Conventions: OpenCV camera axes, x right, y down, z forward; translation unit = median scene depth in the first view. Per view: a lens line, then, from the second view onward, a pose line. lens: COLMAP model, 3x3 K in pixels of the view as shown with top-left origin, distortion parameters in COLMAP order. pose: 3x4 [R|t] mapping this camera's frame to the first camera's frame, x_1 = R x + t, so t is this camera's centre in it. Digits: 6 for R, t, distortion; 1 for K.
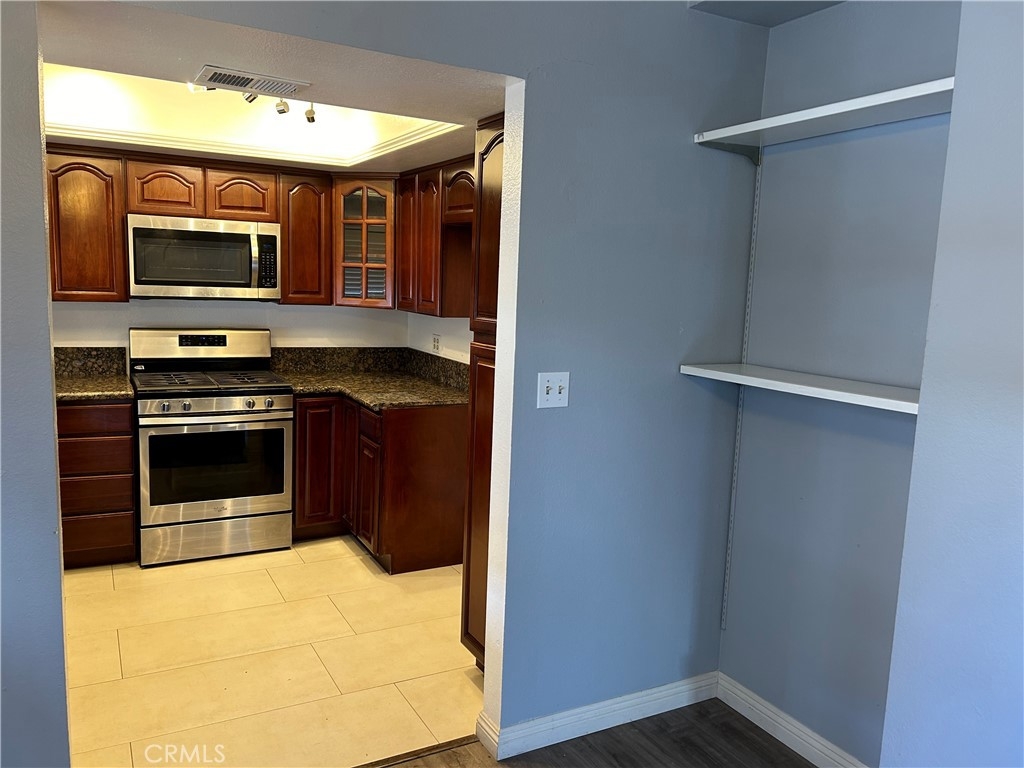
lens RADIAL K [[771.5, 0, 507.0], [0, 771.5, 387.1], [0, 0, 1]] dist [0.021281, -0.004991]
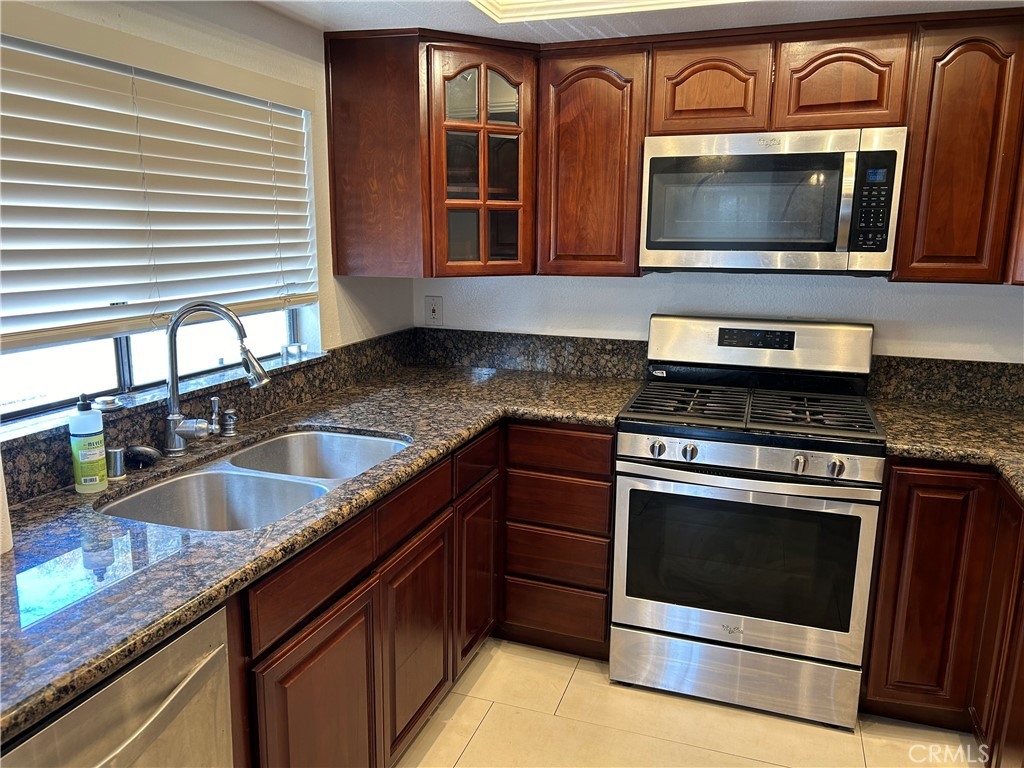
lens RADIAL K [[771.5, 0, 507.0], [0, 771.5, 387.1], [0, 0, 1]] dist [0.021281, -0.004991]
pose [[0.675070, 0.113441, -0.728980, -0.074000], [-0.087457, 0.993445, 0.073607, -0.052097], [0.732552, 0.014065, 0.680566, 0.452941]]
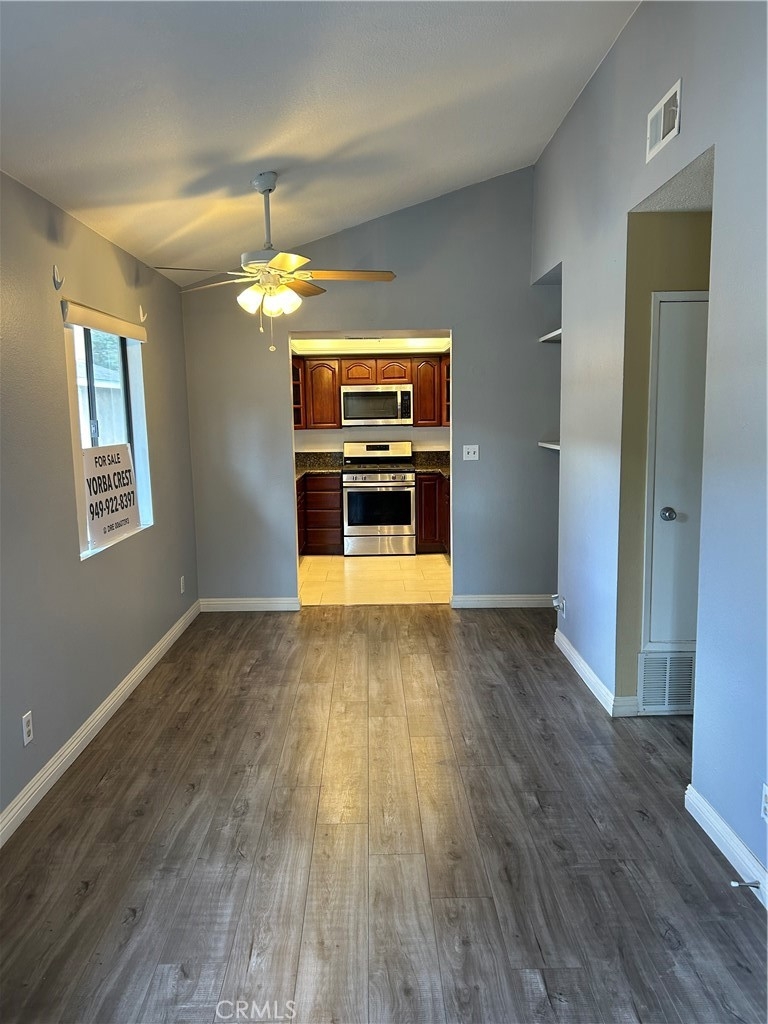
lens RADIAL K [[669.1, 0, 381.1], [0, 669.1, 531.0], [0, 0, 1]] dist [0.007365, 0.001141]
pose [[0.888310, 0.028489, -0.458360, 0.410132], [-0.014025, 0.999291, 0.034929, 0.094498], [0.459030, -0.024600, 0.888080, -0.516150]]
